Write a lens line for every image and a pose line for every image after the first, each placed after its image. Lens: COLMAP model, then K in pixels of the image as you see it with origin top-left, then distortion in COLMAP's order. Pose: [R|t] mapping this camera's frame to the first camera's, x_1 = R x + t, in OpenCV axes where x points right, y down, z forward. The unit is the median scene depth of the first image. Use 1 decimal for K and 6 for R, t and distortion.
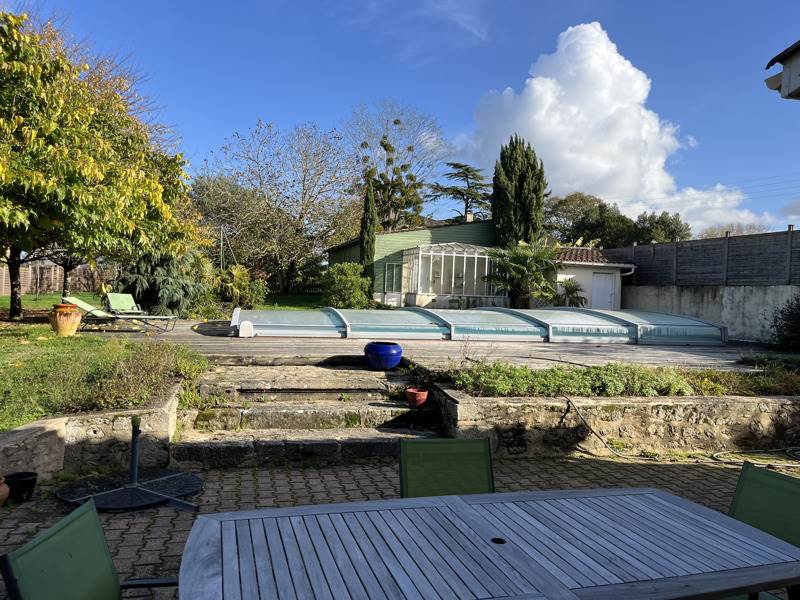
lens RADIAL K [[615.8, 0, 397.6], [0, 615.8, 299.9], [0, 0, 1]] dist [0.058347, -0.001692]
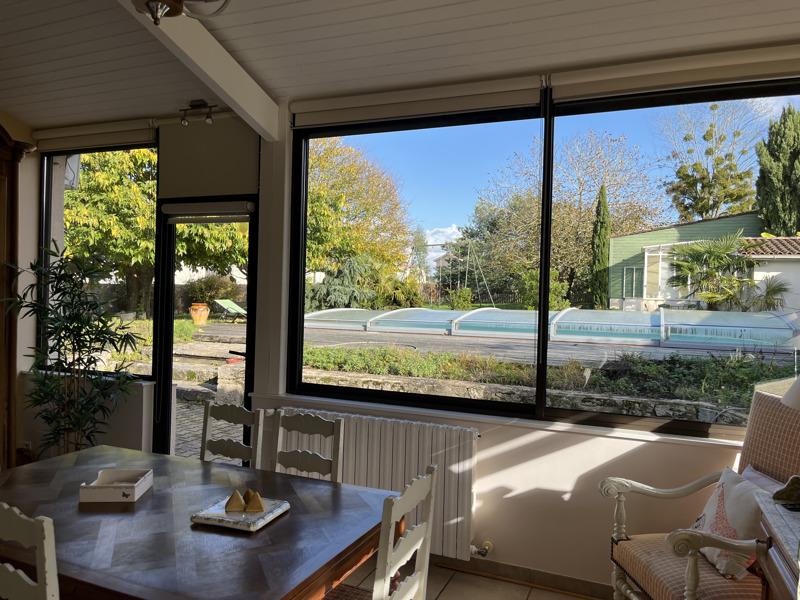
lens RADIAL K [[615.8, 0, 401.5], [0, 615.8, 300.0], [0, 0, 1]] dist [0.058347, -0.001692]
pose [[0.801776, -0.009508, -0.597549, 0.343391], [-0.002111, 0.999822, -0.018742, 0.012035], [0.597621, 0.016288, 0.801613, 0.034603]]
